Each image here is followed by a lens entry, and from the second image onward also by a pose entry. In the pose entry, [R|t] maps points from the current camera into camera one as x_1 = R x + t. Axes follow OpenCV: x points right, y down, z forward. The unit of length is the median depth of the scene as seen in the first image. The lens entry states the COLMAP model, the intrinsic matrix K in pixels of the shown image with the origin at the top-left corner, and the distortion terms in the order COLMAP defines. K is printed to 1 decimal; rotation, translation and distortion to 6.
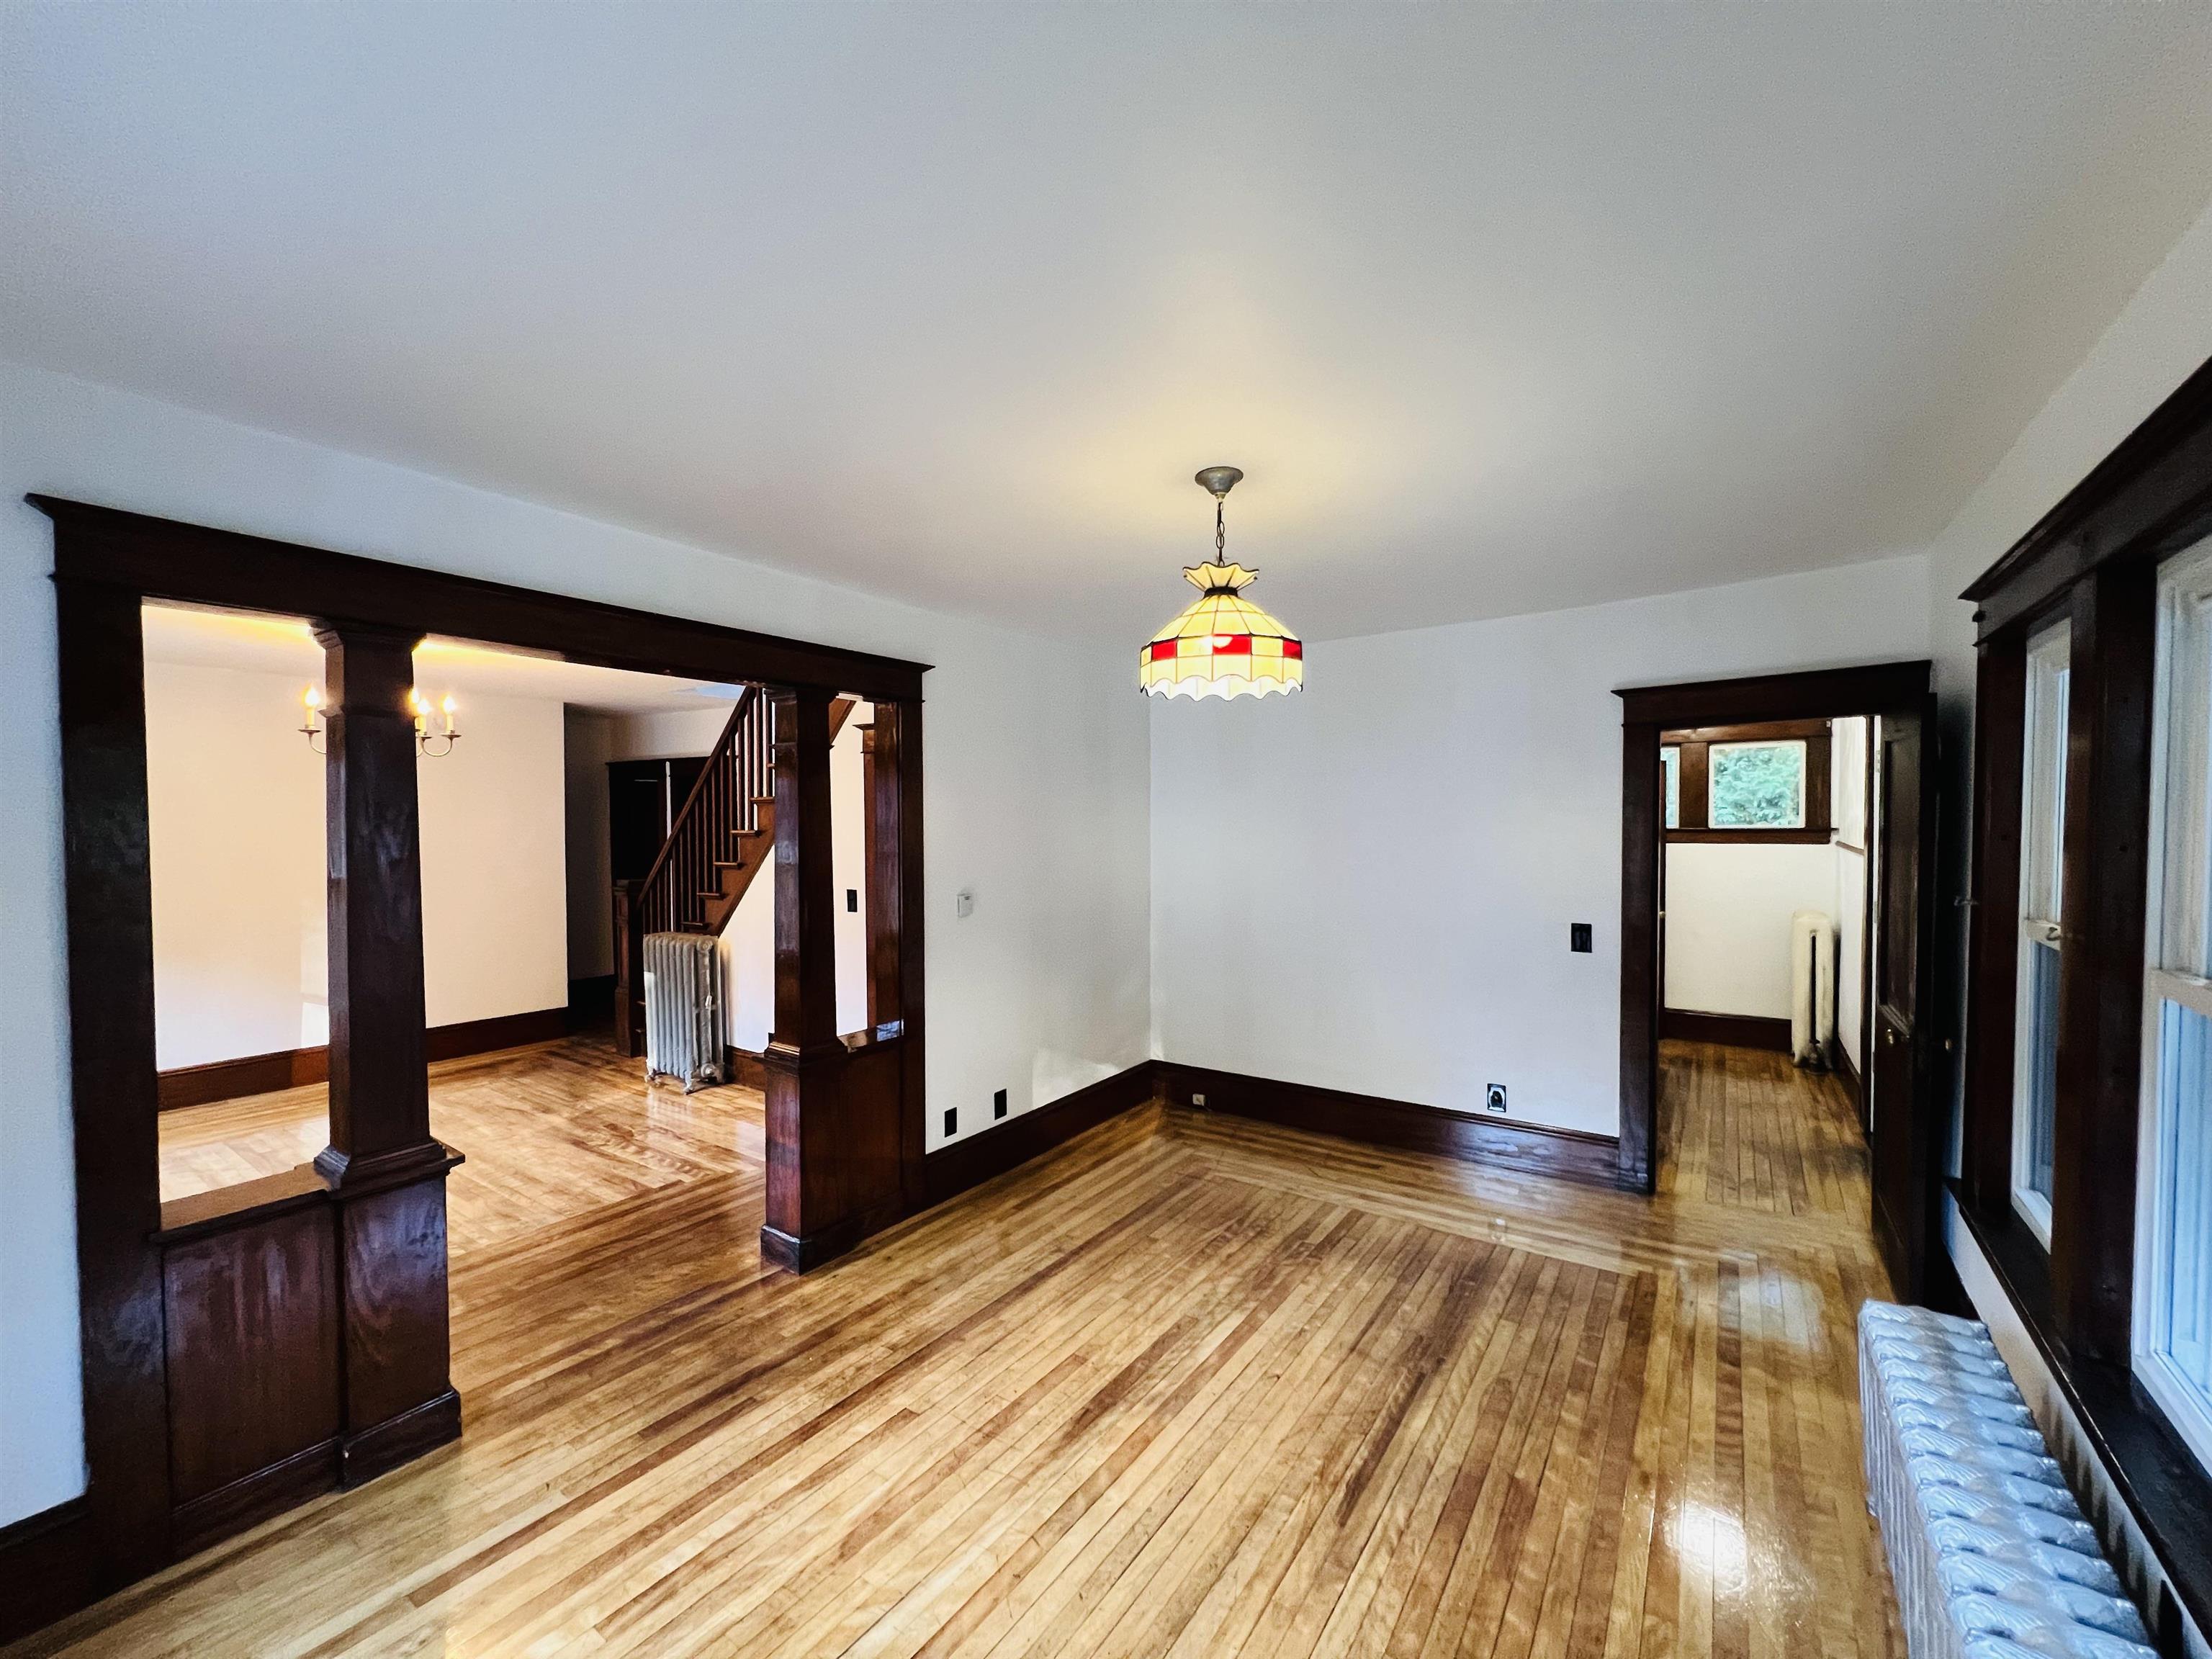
lens RADIAL K [[881.7, 0, 1114.3], [0, 881.7, 832.9], [0, 0, 1]] dist [-0.002355, 0.000738]
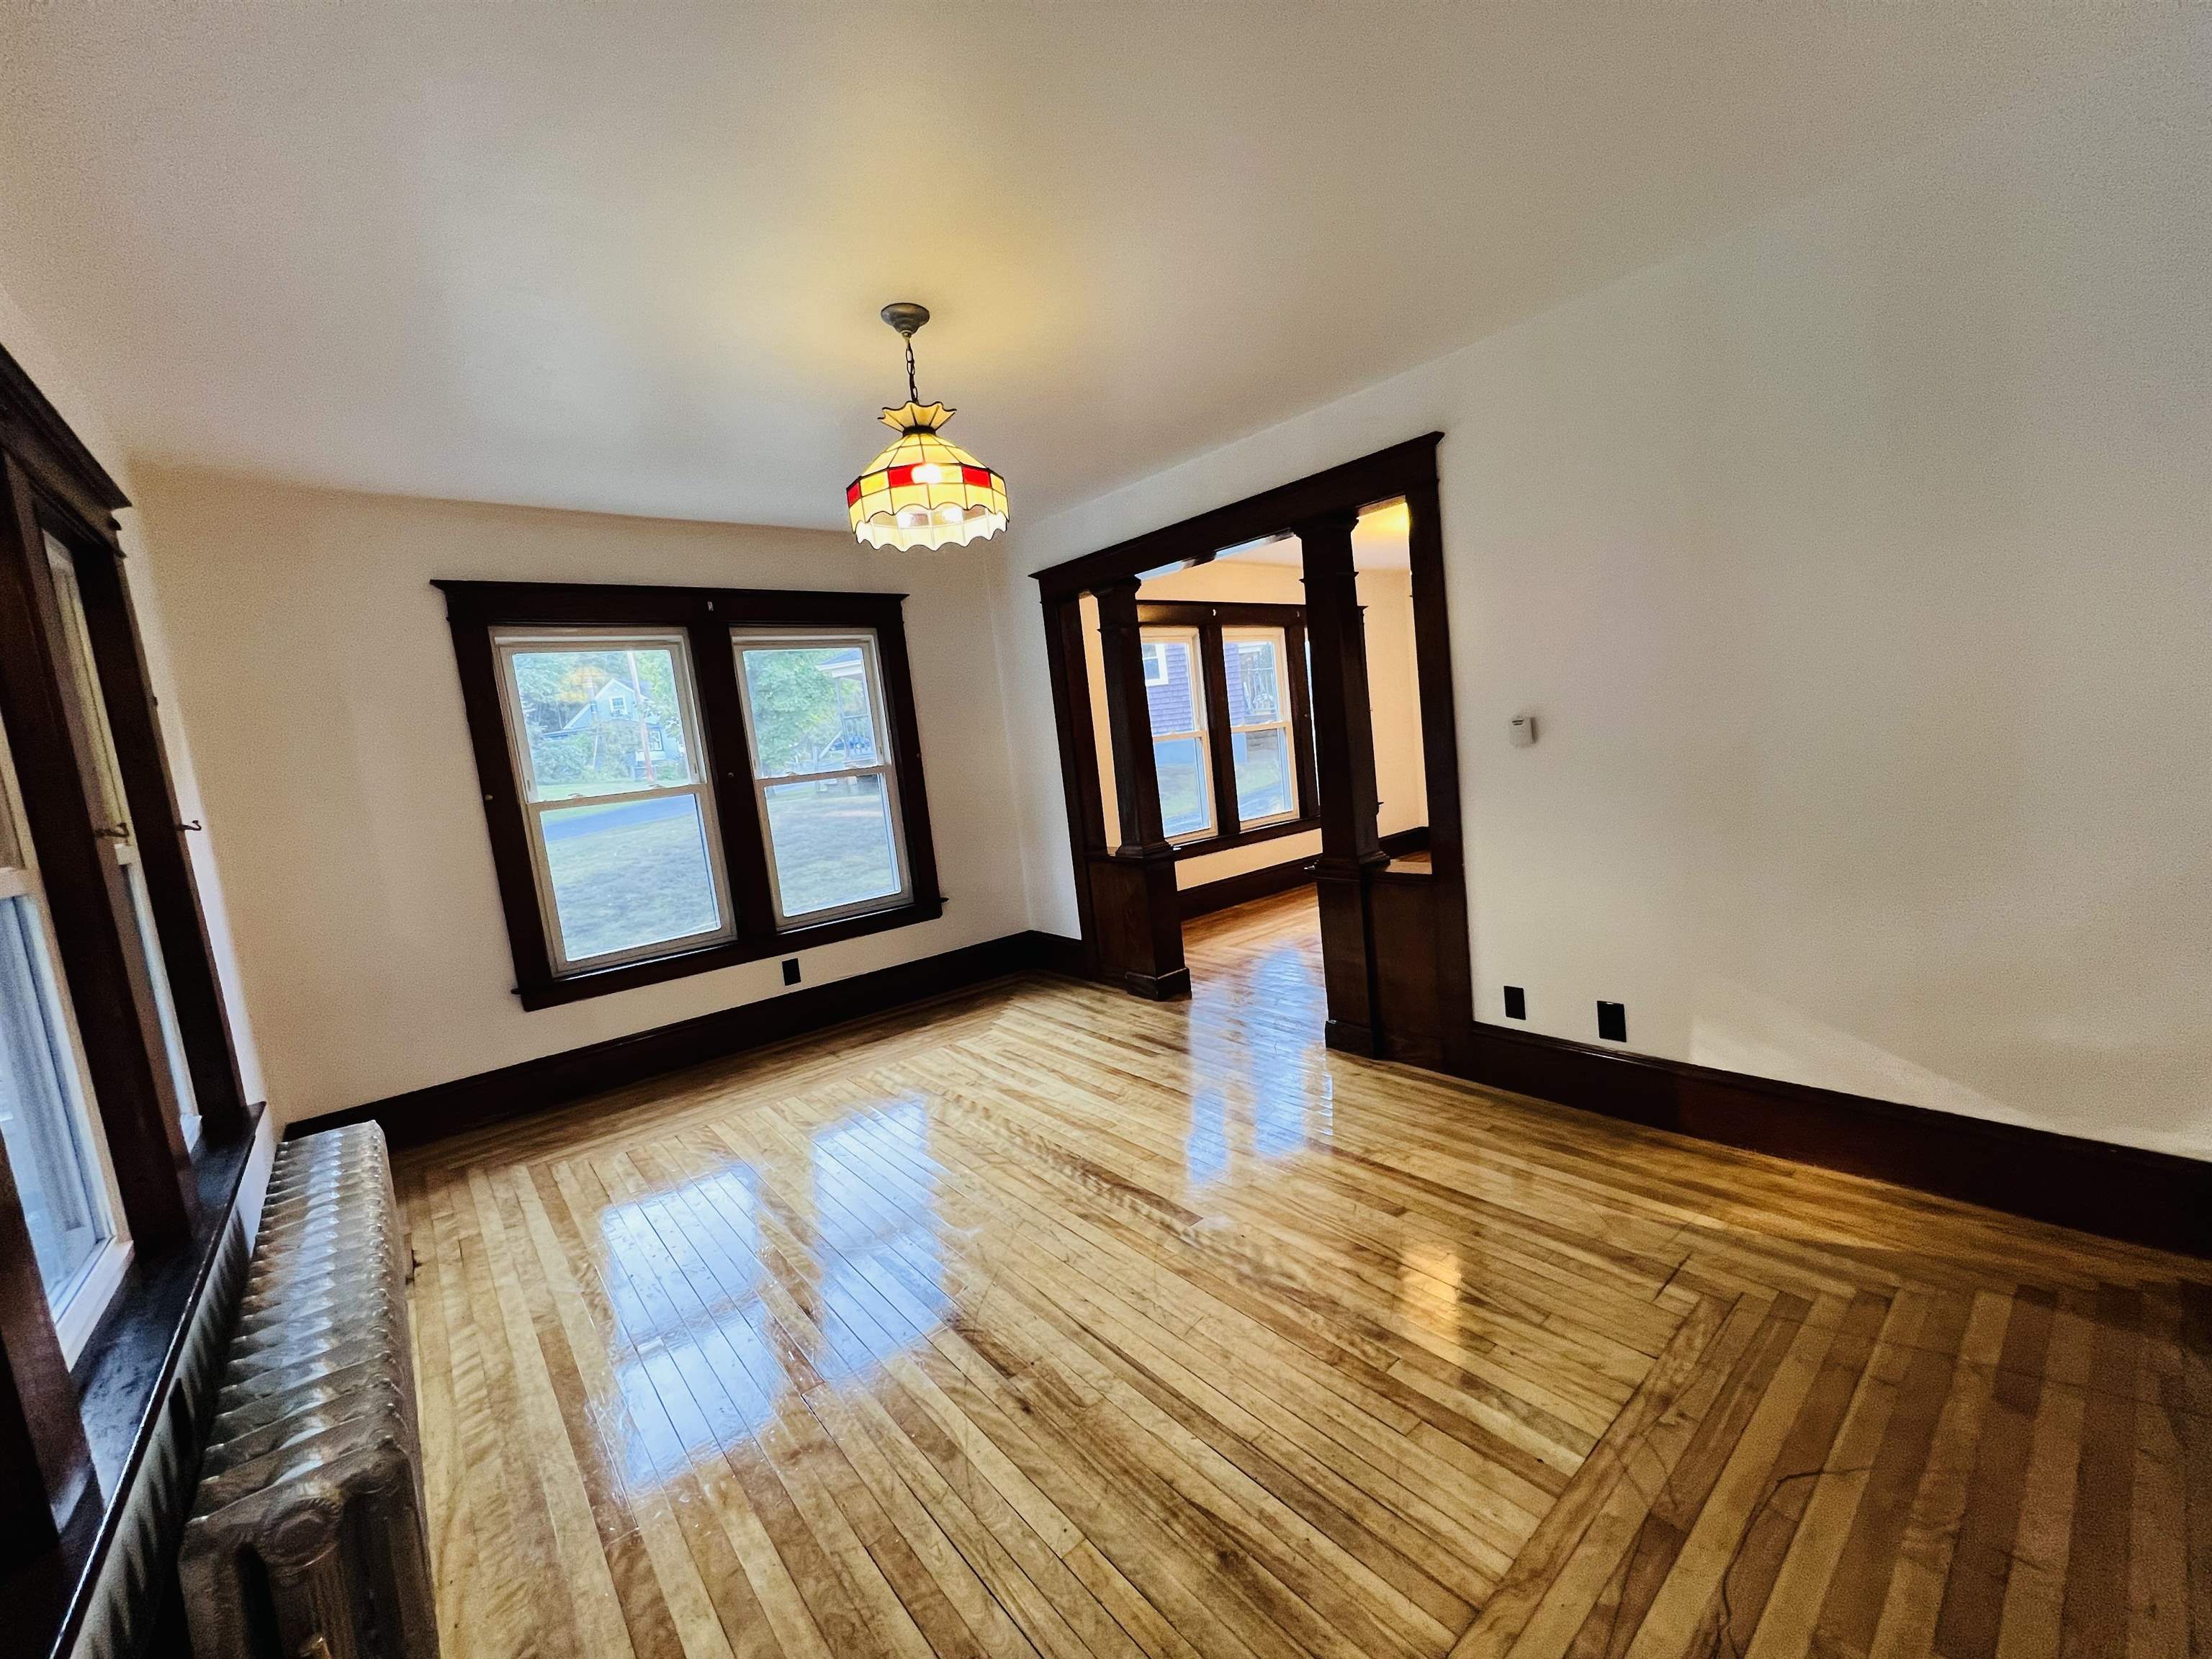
lens RADIAL K [[881.7, 0, 1092.7], [0, 881.7, 830.6], [0, 0, 1]] dist [-0.002355, 0.000738]
pose [[-0.266567, 0.135650, -0.954223, 1.084720], [0.079387, 0.989772, 0.118526, 0.085115], [0.960541, -0.044158, -0.274610, 1.431973]]
